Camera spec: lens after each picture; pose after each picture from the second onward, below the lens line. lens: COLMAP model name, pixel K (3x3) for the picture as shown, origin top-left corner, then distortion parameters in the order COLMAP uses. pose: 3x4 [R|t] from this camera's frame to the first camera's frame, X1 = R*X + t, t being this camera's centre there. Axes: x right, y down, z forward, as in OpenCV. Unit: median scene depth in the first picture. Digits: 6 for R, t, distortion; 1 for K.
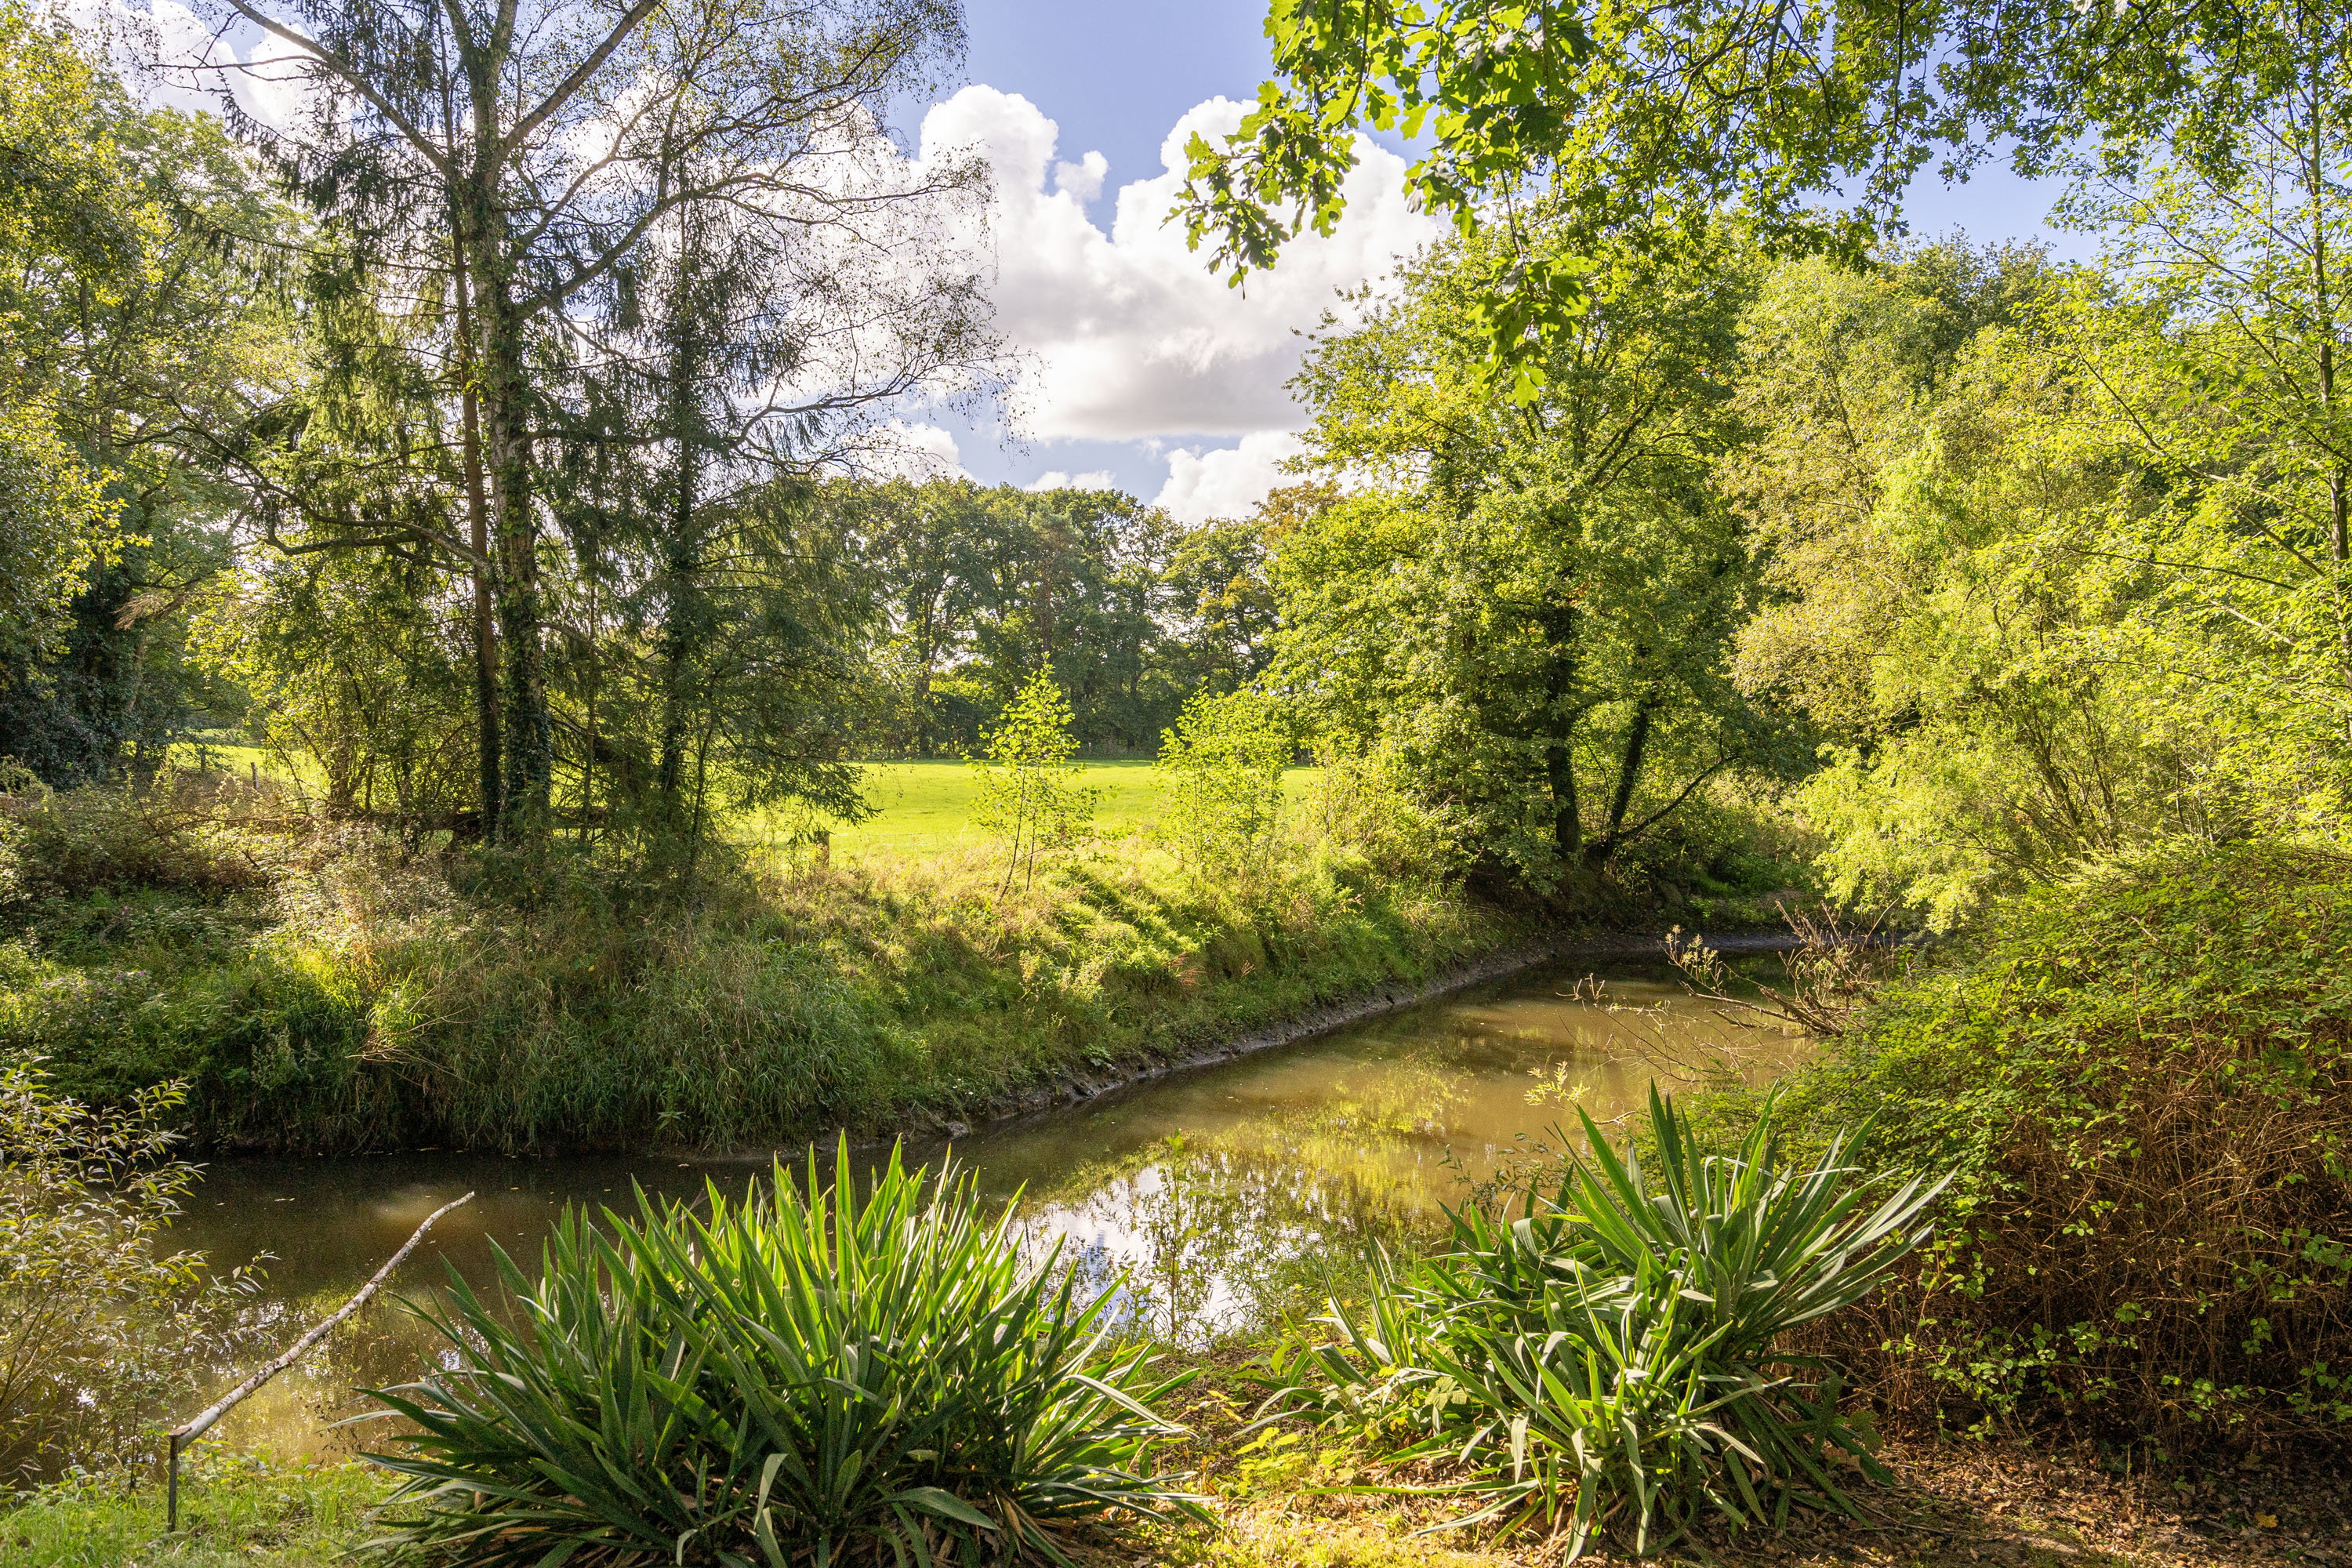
lens RADIAL K [[2016.3, 0, 1176.0], [0, 2016.3, 784.0], [0, 0, 1]] dist [0.004605, 0.000846]
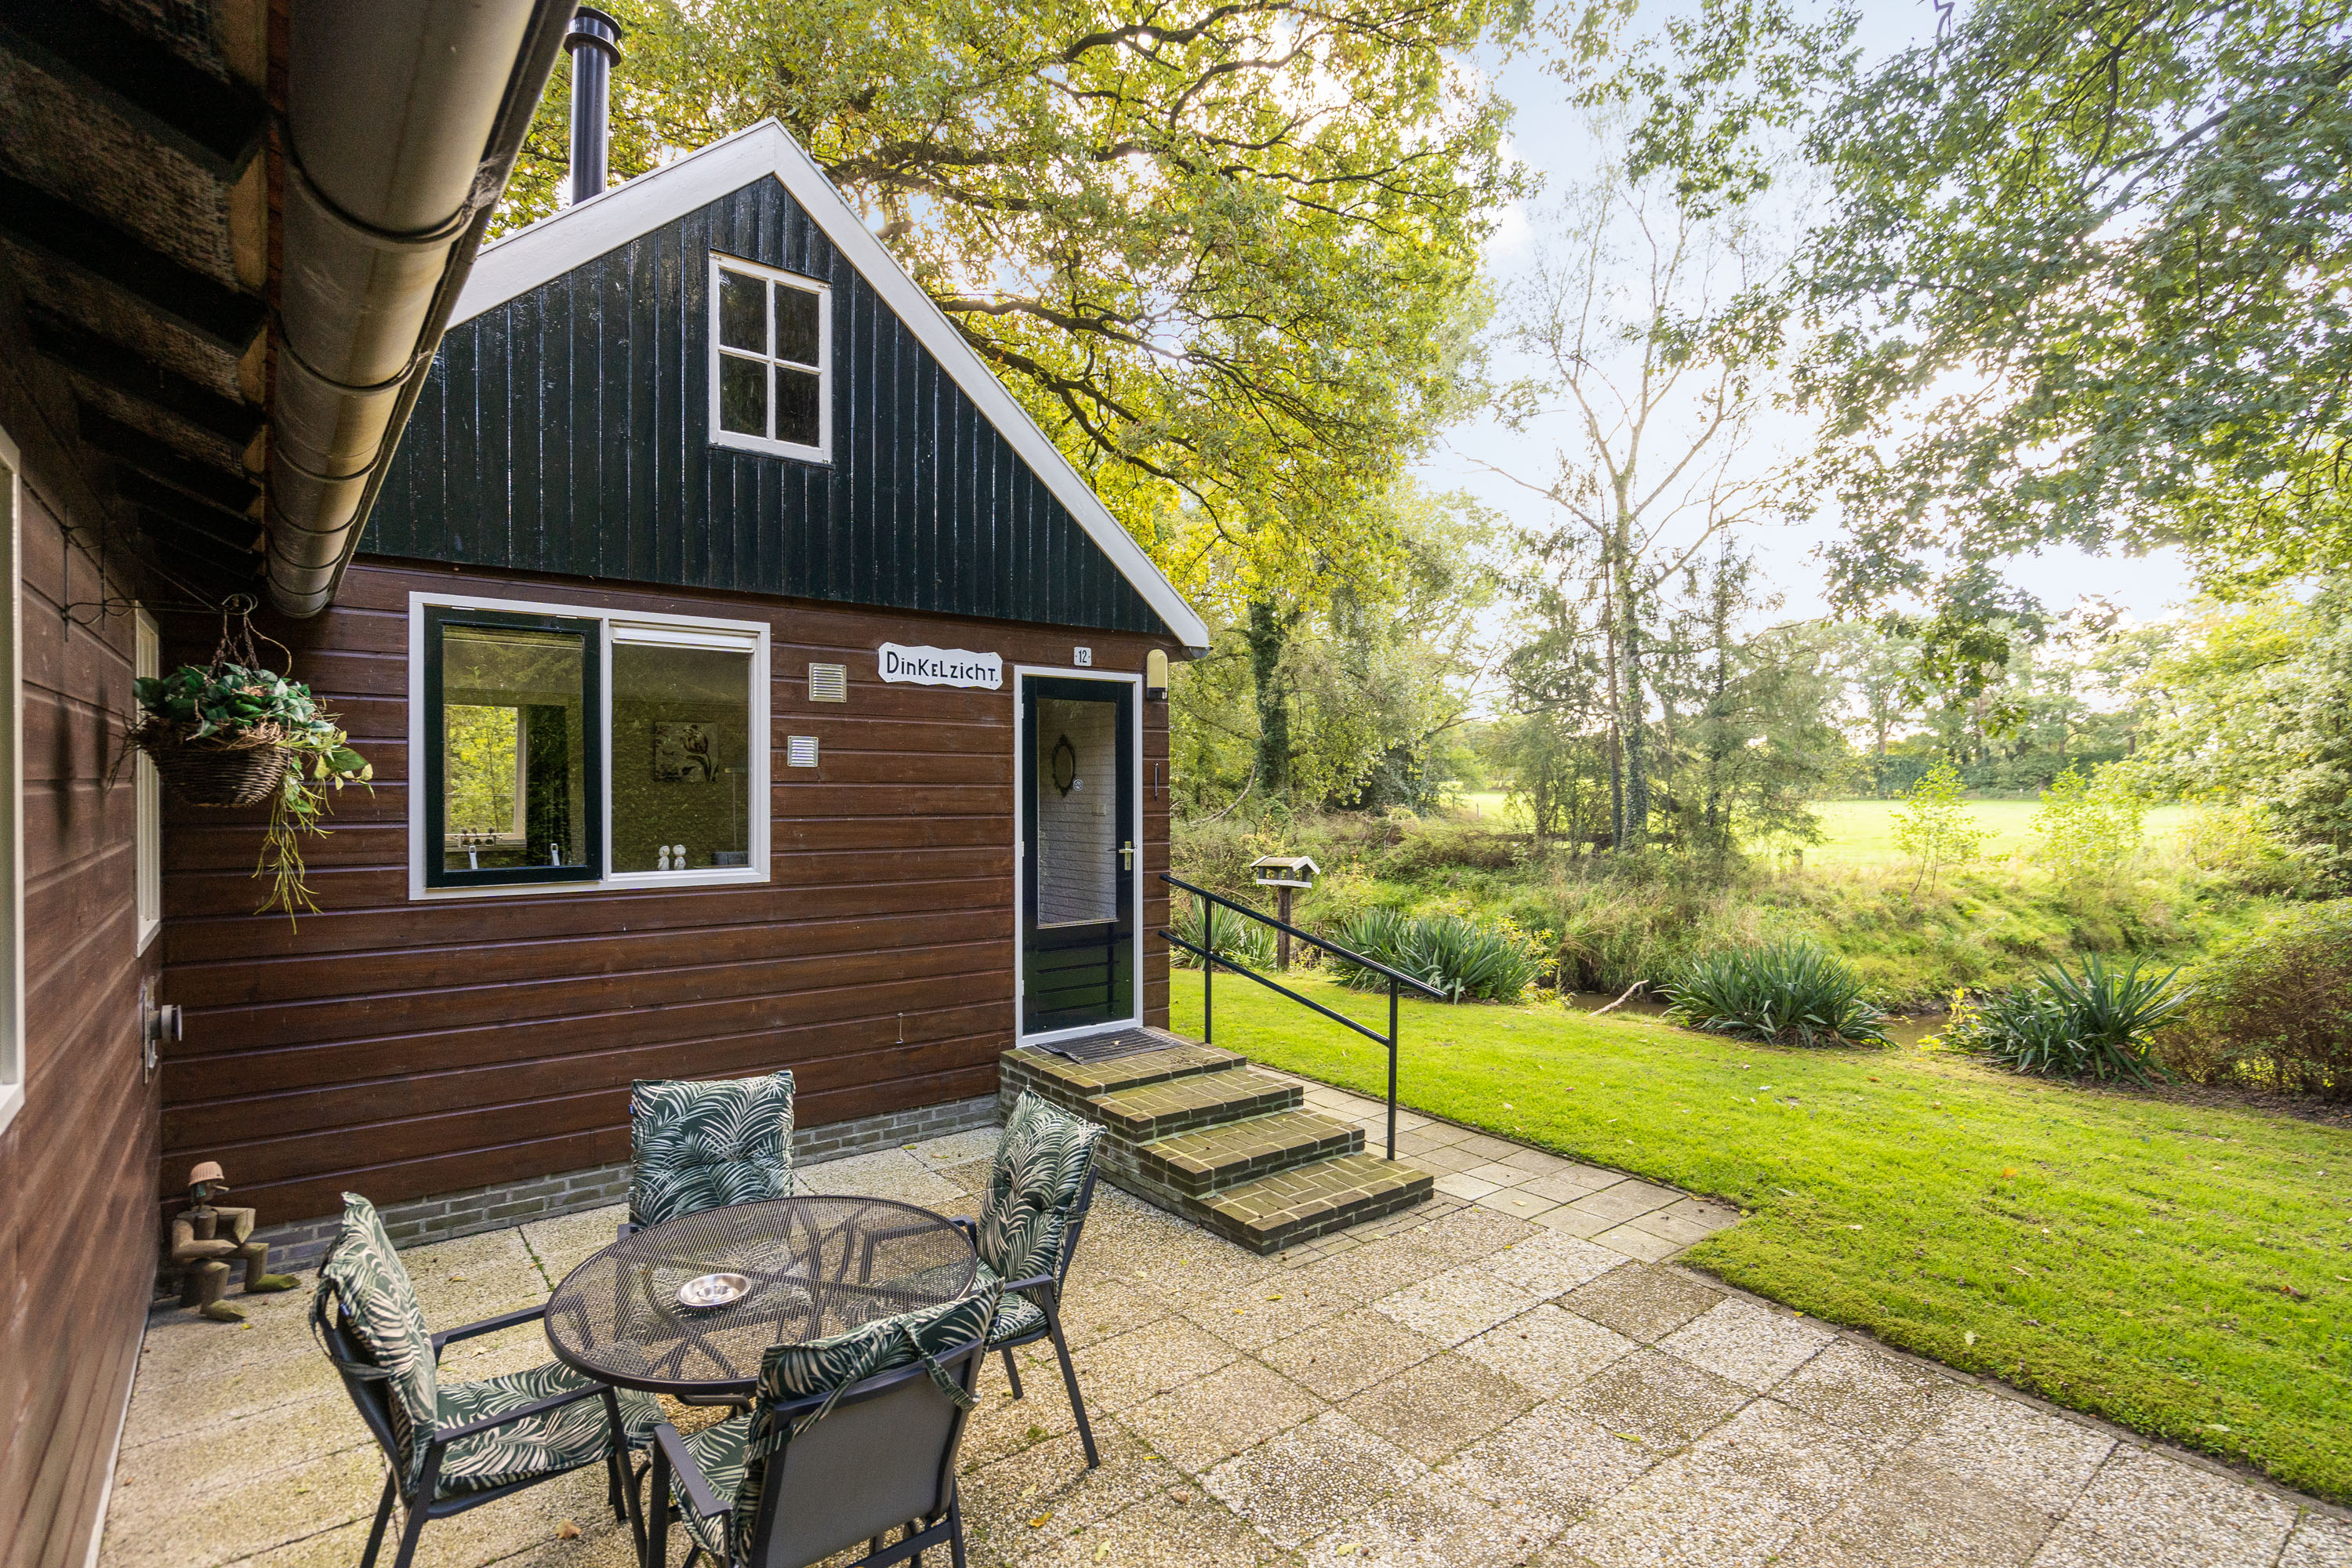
lens RADIAL K [[1161.8, 0, 1176.0], [0, 1161.8, 784.0], [0, 0, 1]] dist [0.001927, 0.000291]
pose [[0.784167, -0.000451, -0.620550, 0.043921], [-0.014698, 0.999706, -0.019300, -0.008292], [0.620376, 0.024255, 0.783930, -0.218776]]
